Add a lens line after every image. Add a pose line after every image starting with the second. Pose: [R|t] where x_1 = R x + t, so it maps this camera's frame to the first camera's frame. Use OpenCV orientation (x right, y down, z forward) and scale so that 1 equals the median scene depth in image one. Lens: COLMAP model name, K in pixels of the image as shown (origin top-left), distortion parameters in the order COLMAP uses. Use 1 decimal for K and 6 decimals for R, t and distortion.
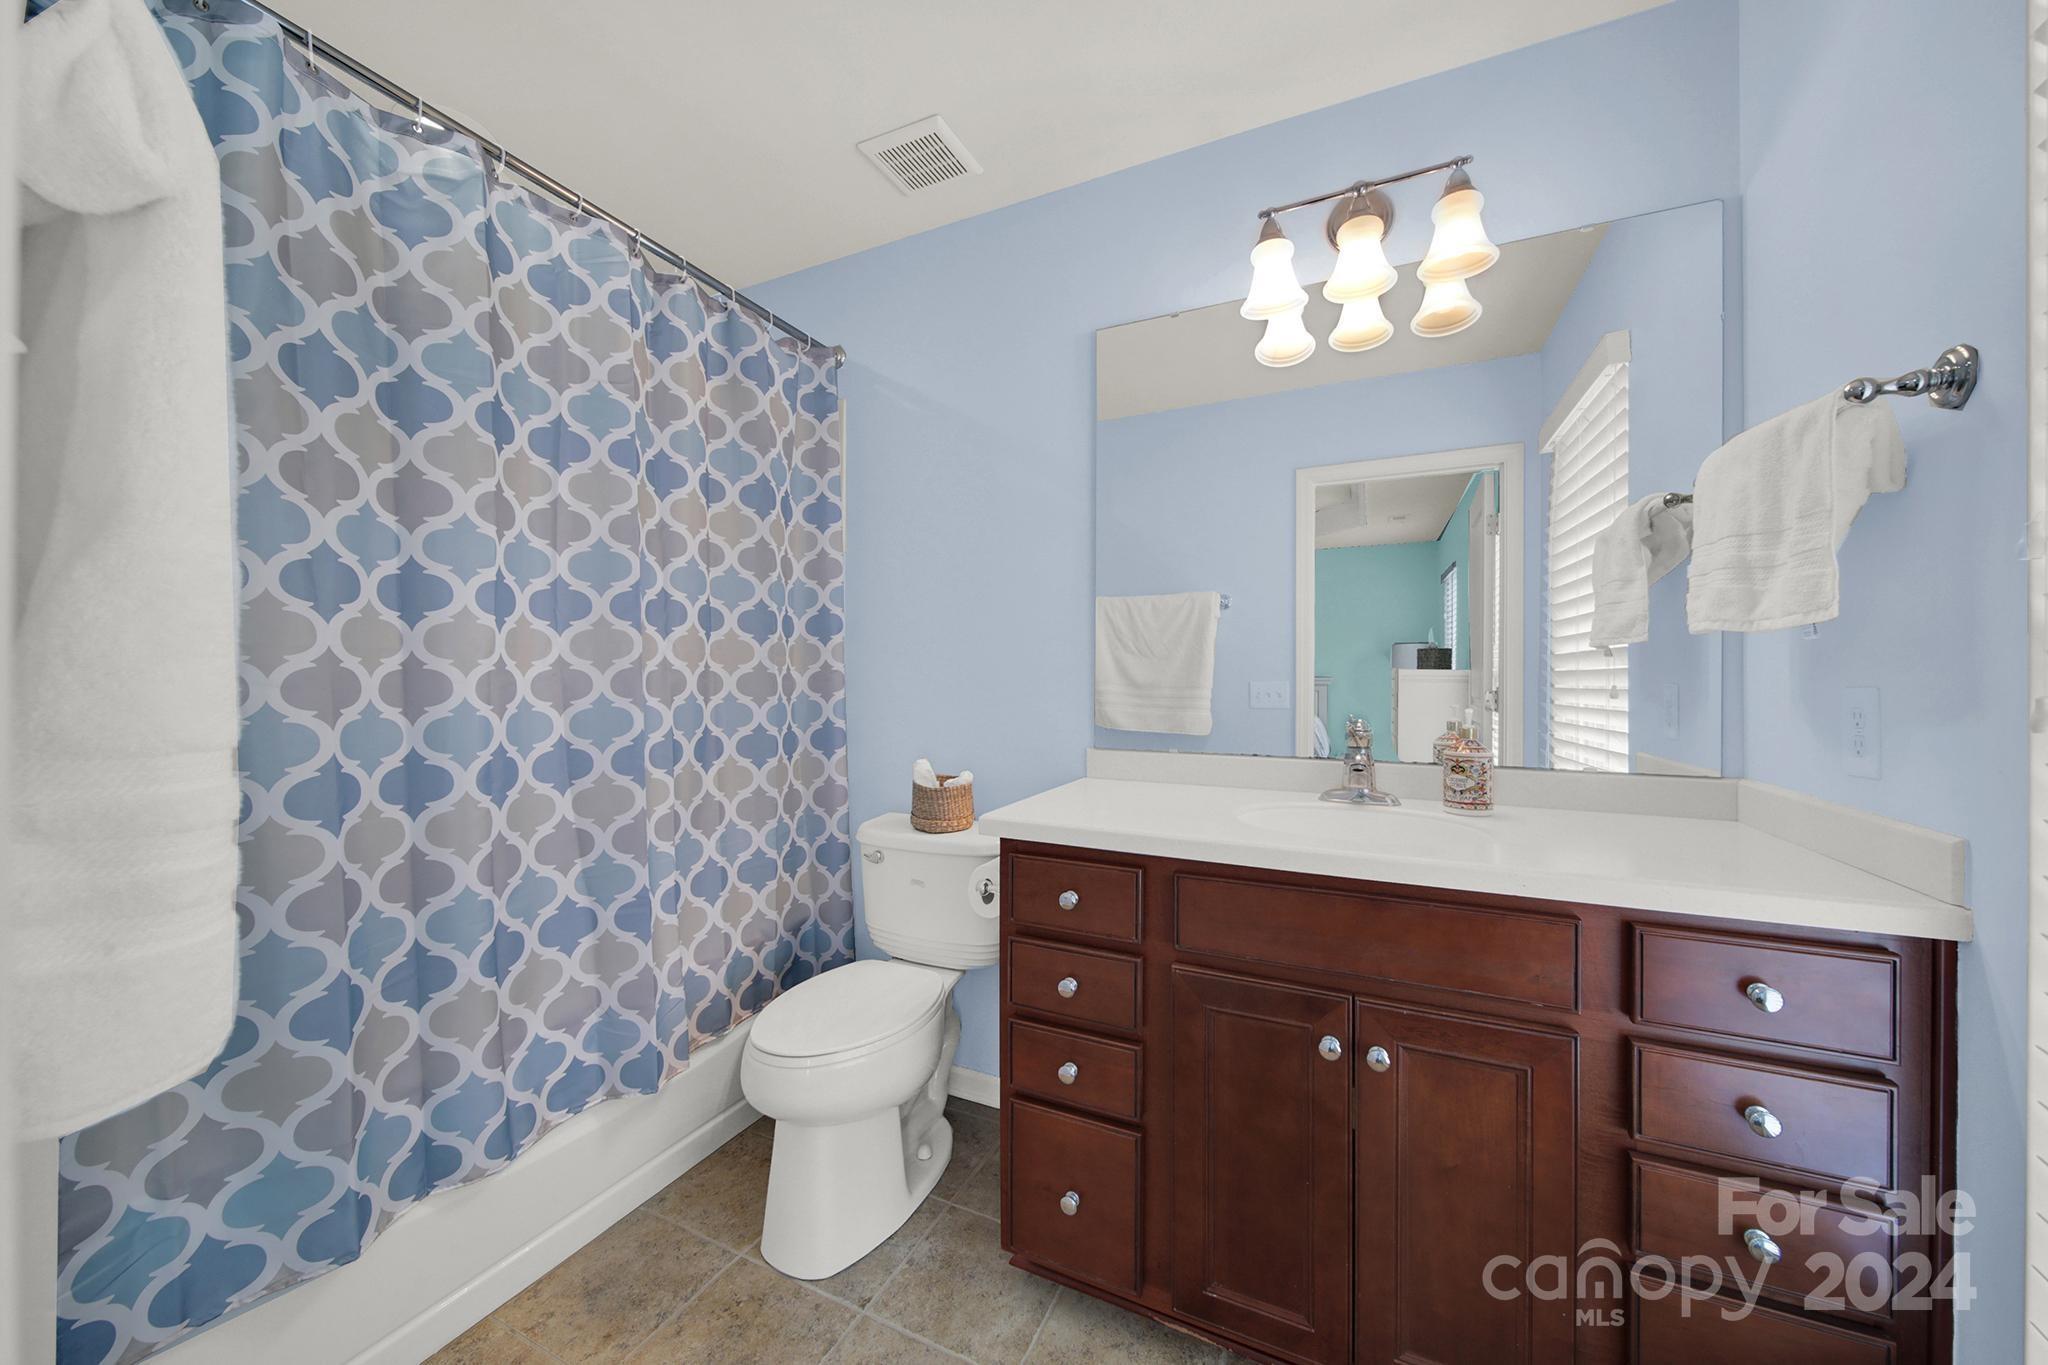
lens RADIAL K [[740.5, 0, 1019.2], [0, 740.5, 687.7], [0, 0, 1]] dist [-0.003133, -0.000210]
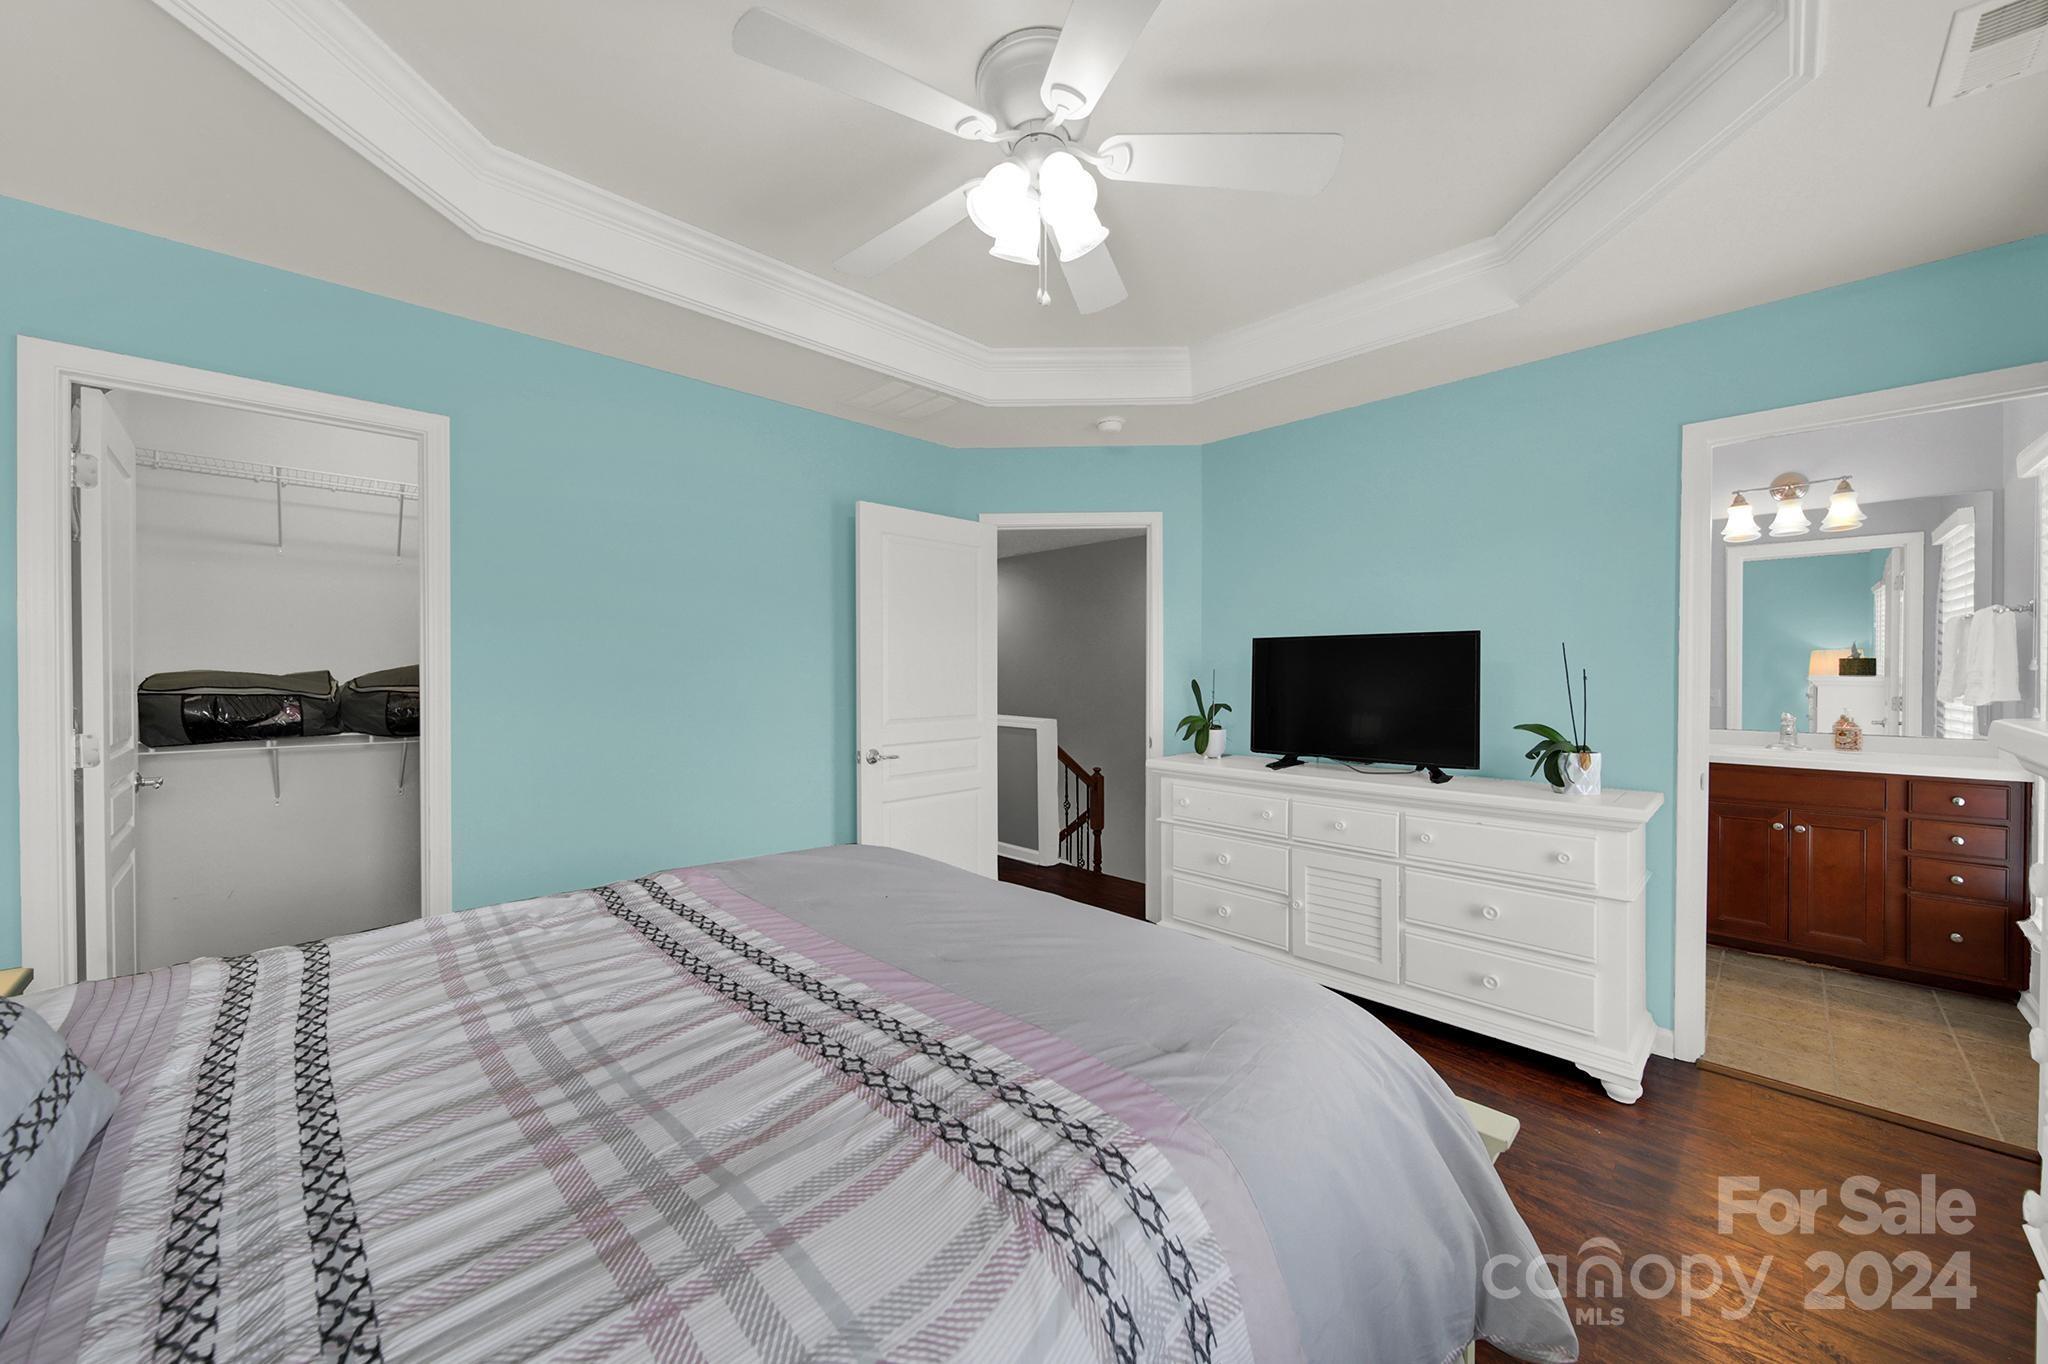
lens RADIAL K [[740.5, 0, 1019.2], [0, 740.5, 687.2], [0, 0, 1]] dist [-0.003133, -0.000210]
pose [[0.934083, -0.004127, -0.357032, -1.289551], [0.008105, 0.999921, 0.009648, -0.102209], [0.356964, -0.011906, 0.934042, -2.691973]]
